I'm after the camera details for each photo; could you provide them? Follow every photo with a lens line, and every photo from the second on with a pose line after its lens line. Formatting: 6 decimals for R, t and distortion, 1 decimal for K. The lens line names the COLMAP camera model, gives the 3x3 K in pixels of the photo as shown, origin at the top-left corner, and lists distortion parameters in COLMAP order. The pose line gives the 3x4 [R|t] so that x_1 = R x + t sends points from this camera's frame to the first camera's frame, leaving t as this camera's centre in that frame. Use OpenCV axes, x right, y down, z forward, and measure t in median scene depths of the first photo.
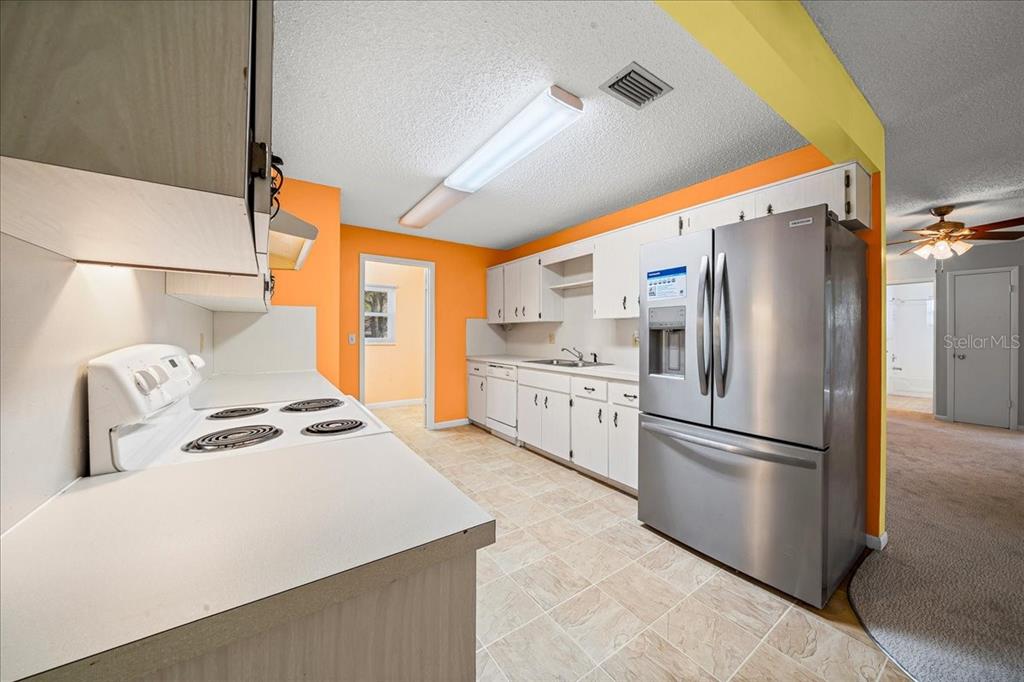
lens RADIAL K [[351.9, 0, 511.5], [0, 351.9, 333.3], [0, 0, 1]] dist [-0.006086, -0.000069]
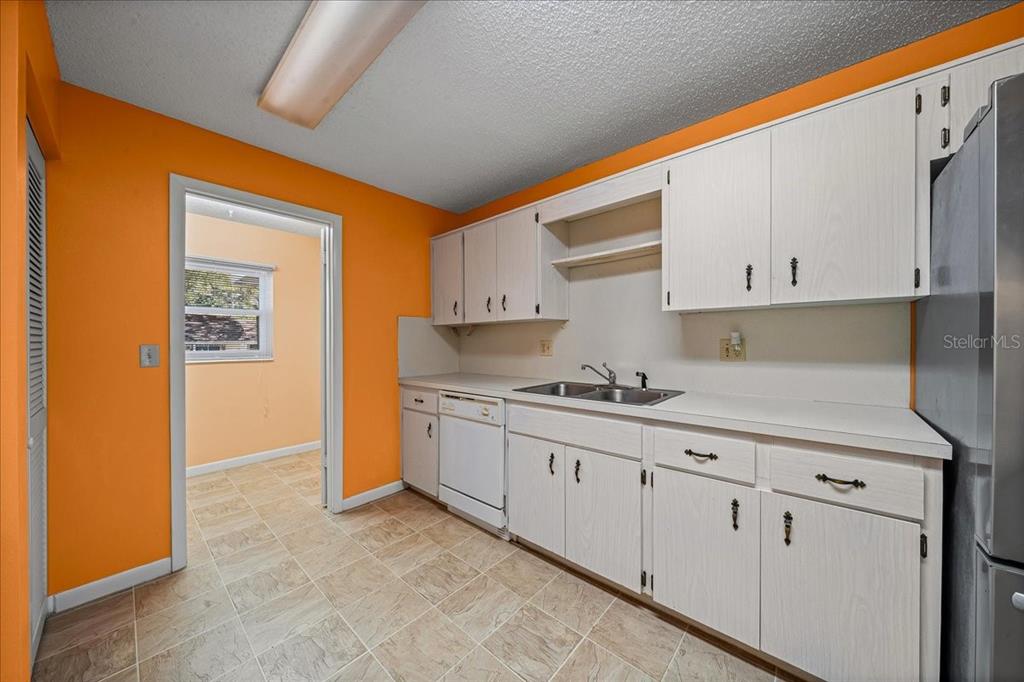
lens RADIAL K [[351.5, 0, 514.6], [0, 351.5, 341.4], [0, 0, 1]] dist [-0.006290, -0.000013]
pose [[0.969004, -0.006263, 0.246966, -0.100853], [0.006266, 0.999980, 0.000775, 0.002784], [-0.246966, 0.000796, 0.969024, 0.440621]]
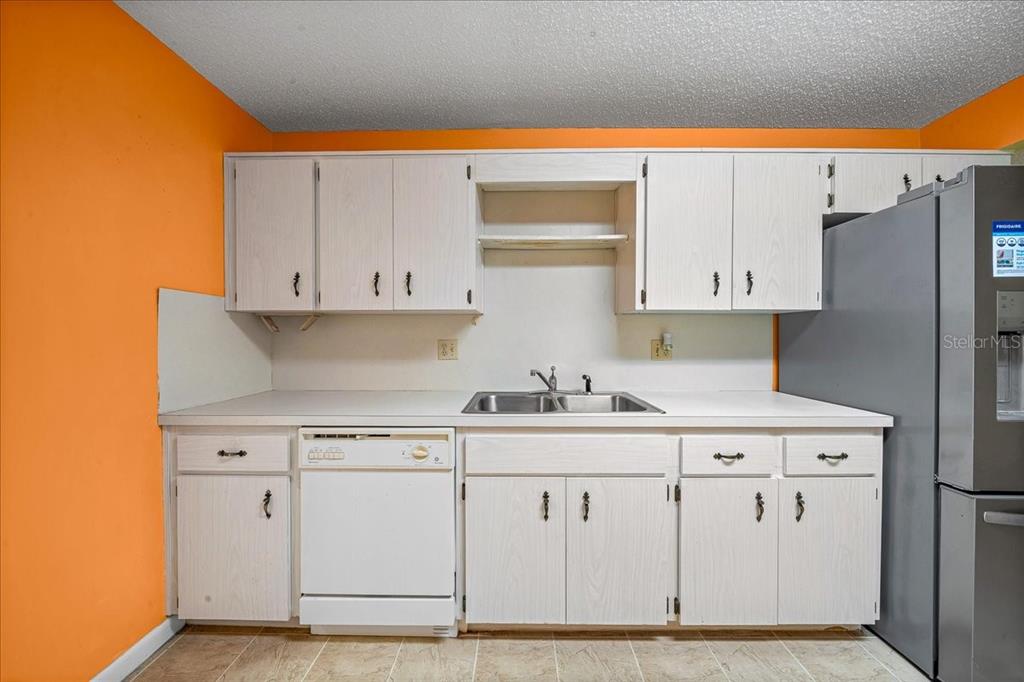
lens RADIAL K [[351.5, 0, 514.6], [0, 351.5, 341.4], [0, 0, 1]] dist [-0.006290, -0.000013]
pose [[0.569816, -0.004000, 0.821763, -0.240152], [-0.001062, 0.999984, 0.005604, 0.001517], [-0.821772, -0.004066, 0.569803, 0.708508]]
